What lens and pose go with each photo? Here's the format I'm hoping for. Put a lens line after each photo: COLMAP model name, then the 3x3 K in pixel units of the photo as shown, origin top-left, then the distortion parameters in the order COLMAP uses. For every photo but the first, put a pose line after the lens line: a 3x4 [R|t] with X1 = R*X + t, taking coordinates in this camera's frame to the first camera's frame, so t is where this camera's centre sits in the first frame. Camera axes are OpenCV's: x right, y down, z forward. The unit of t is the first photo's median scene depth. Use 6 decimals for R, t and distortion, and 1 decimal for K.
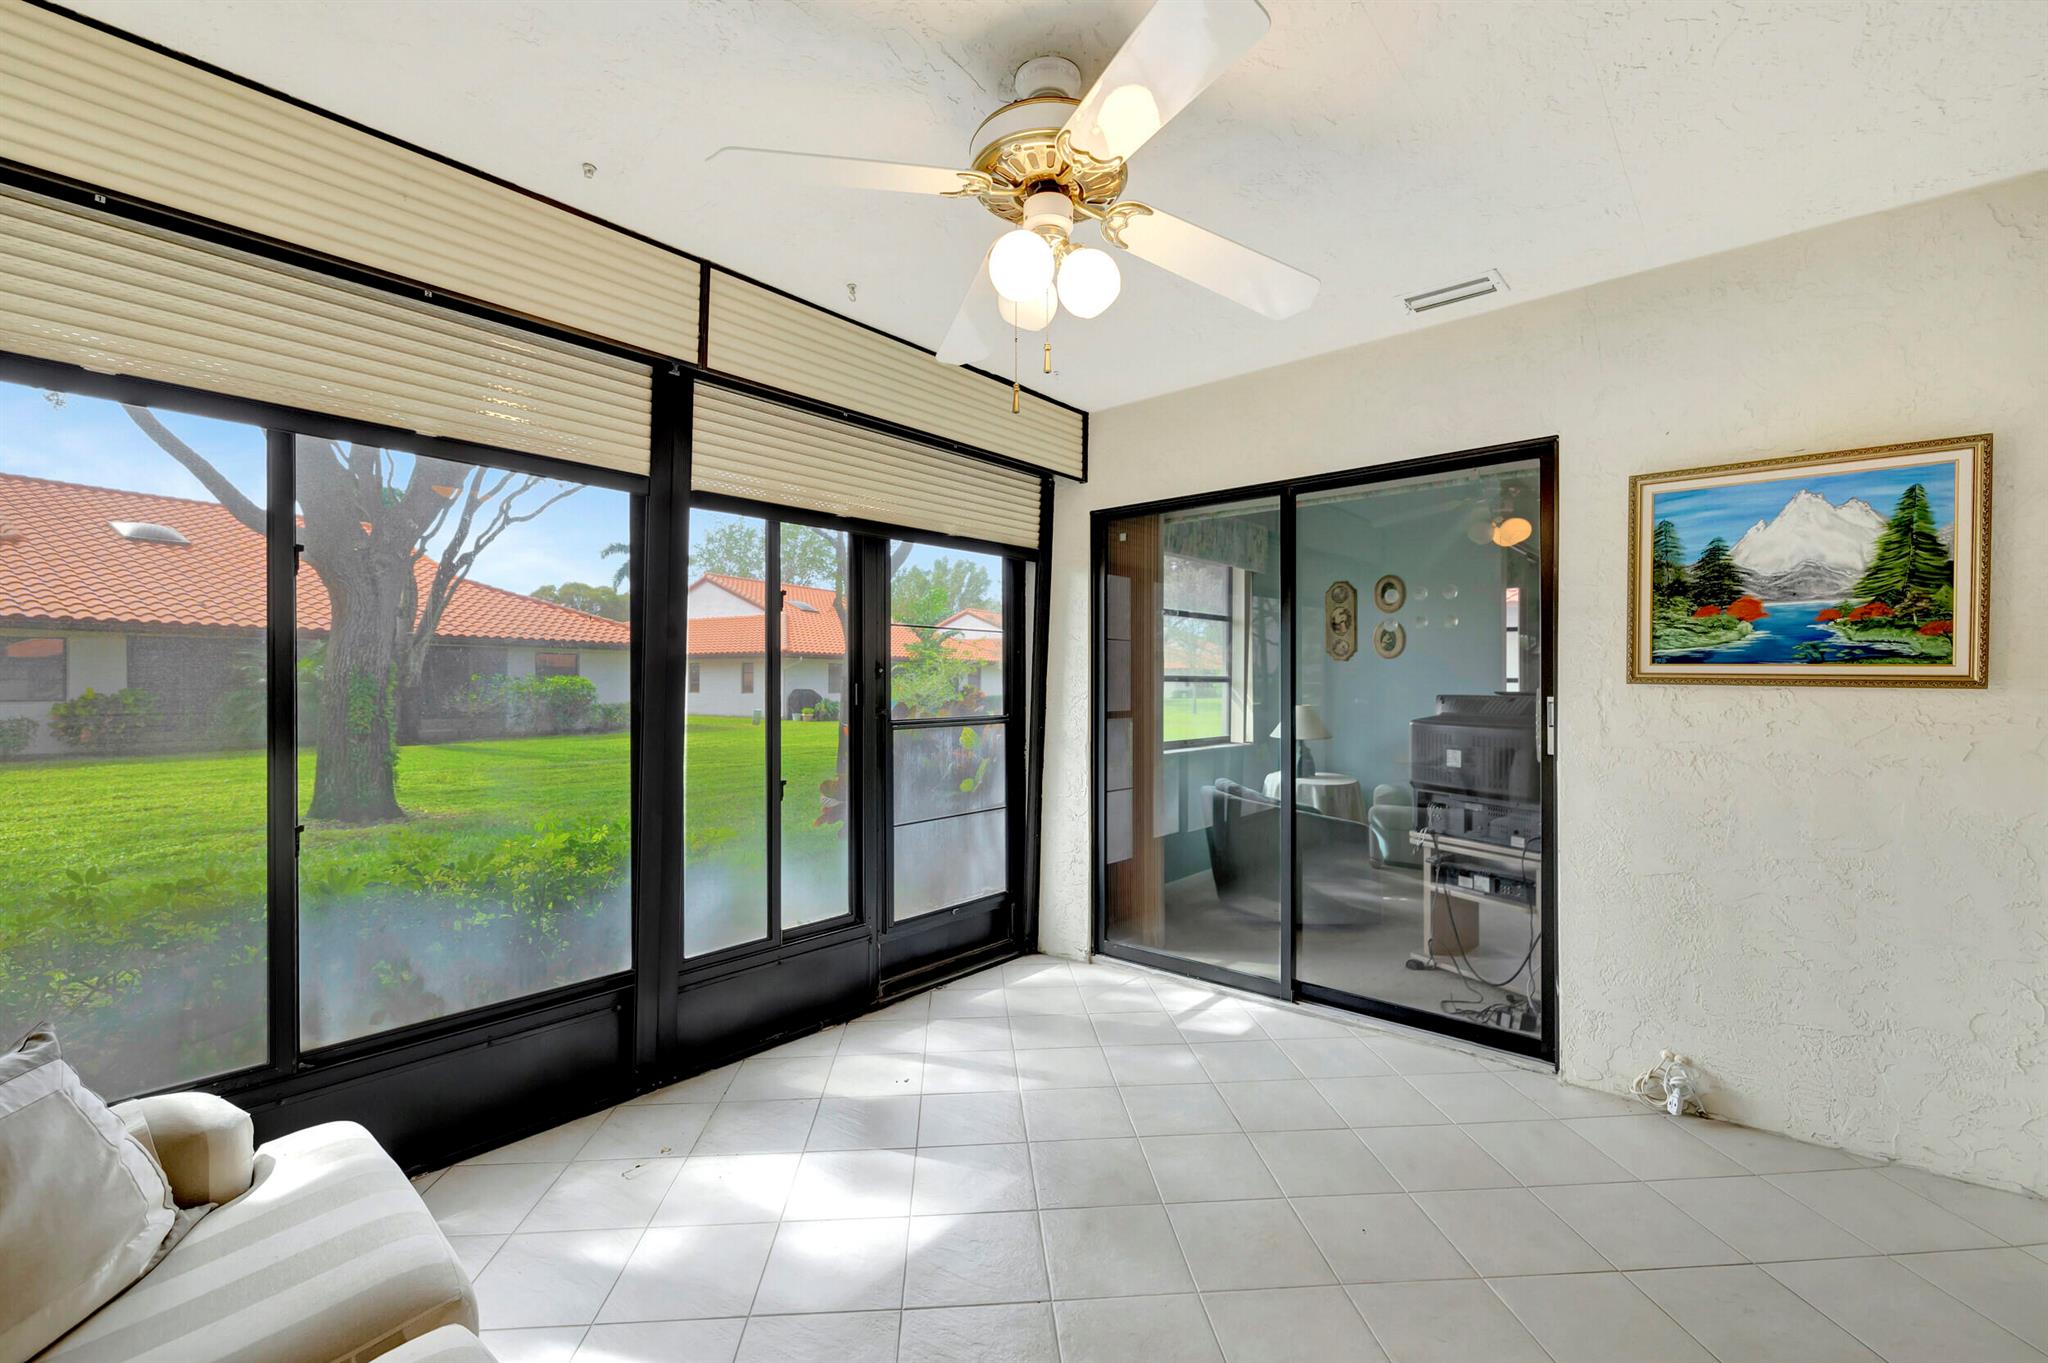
lens RADIAL K [[866.1, 0, 1024.9], [0, 866.1, 688.9], [0, 0, 1]] dist [-0.001625, 0.000427]
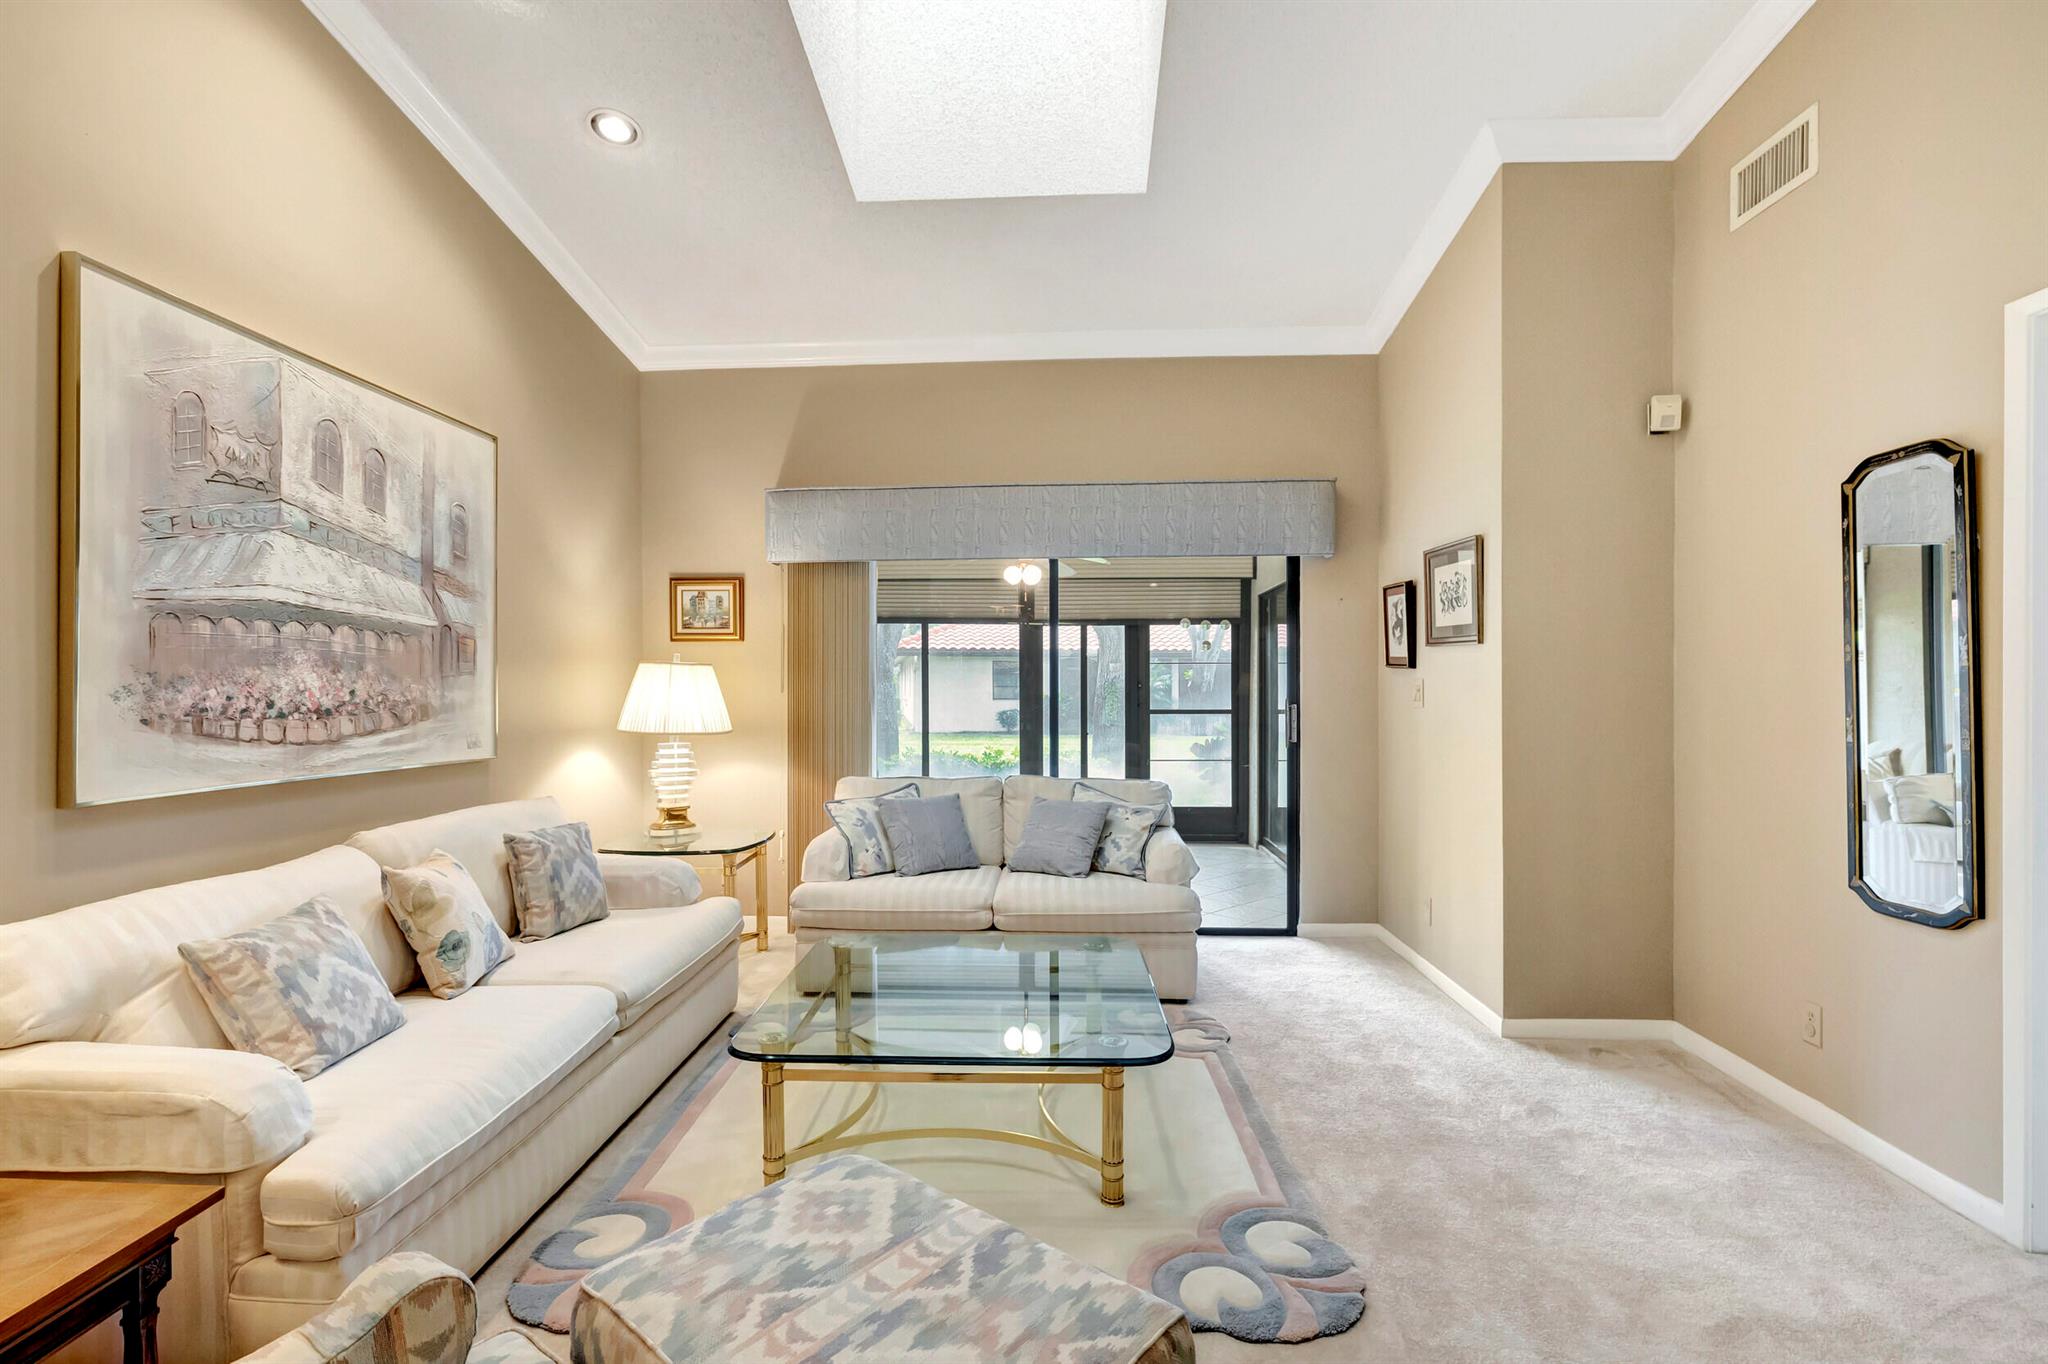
lens RADIAL K [[945.8, 0, 1010.0], [0, 945.8, 681.3], [0, 0, 1]] dist [-0.002948, -0.000321]
pose [[0.595107, -0.004389, -0.803634, 1.503301], [-0.006818, 0.999922, -0.010510, -0.006144], [0.803617, 0.011734, 0.595031, -0.646819]]
